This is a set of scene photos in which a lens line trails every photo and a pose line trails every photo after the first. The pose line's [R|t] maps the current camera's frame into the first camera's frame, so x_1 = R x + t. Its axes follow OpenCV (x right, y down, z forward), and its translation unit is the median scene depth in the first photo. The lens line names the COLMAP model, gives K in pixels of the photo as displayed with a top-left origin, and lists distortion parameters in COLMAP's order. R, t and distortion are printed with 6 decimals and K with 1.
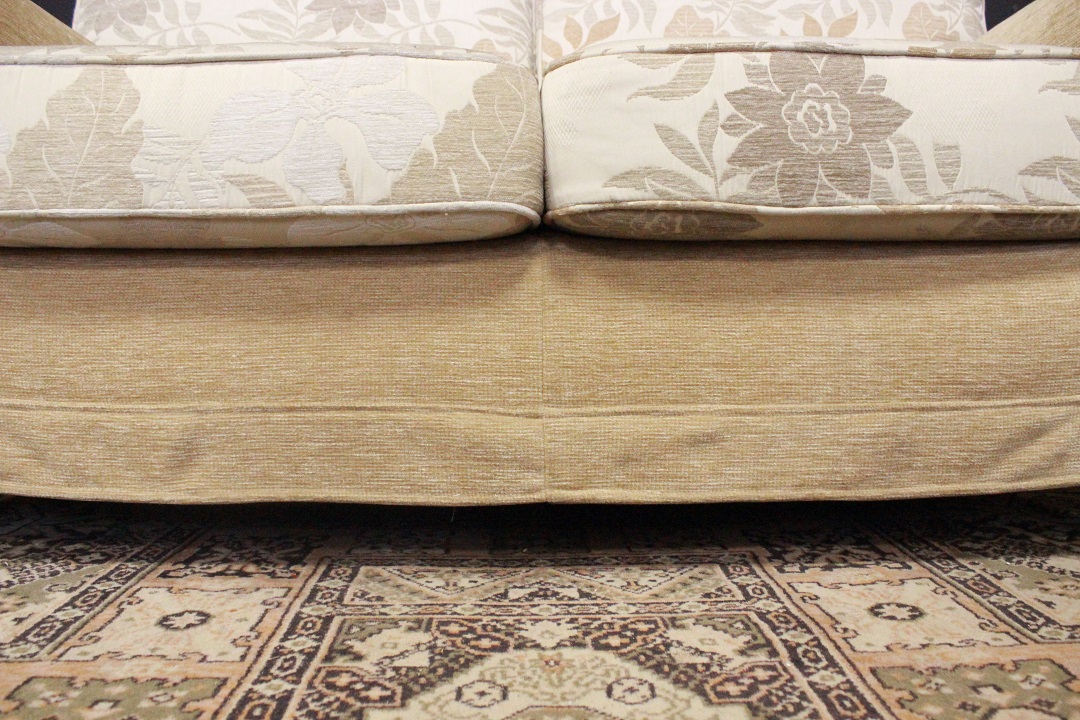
lens RADIAL K [[901.3, 0, 542.7], [0, 901.3, 367.9], [0, 0, 1]] dist [-0.150070, 0.109247]
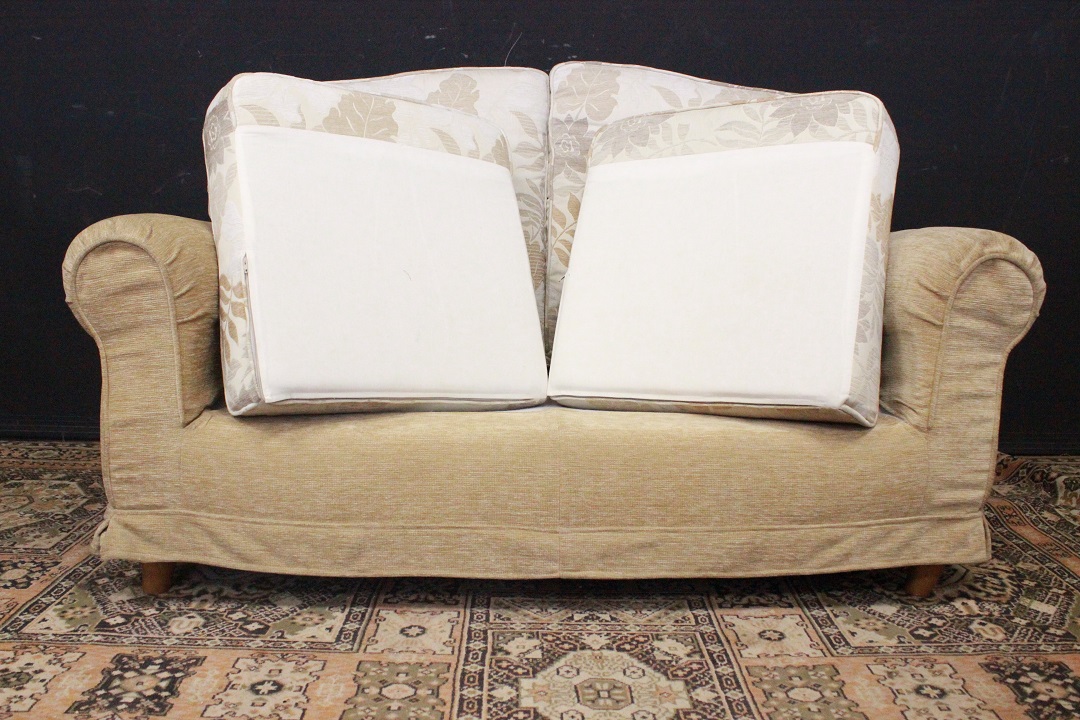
lens RADIAL K [[954.5, 0, 533.9], [0, 954.5, 369.1], [0, 0, 1]] dist [-0.143297, 0.090040]
pose [[0.999140, 0.017787, 0.037453, -0.128240], [-0.020912, 0.996182, 0.084764, -0.436267], [-0.035802, -0.085474, 0.995697, -0.880531]]
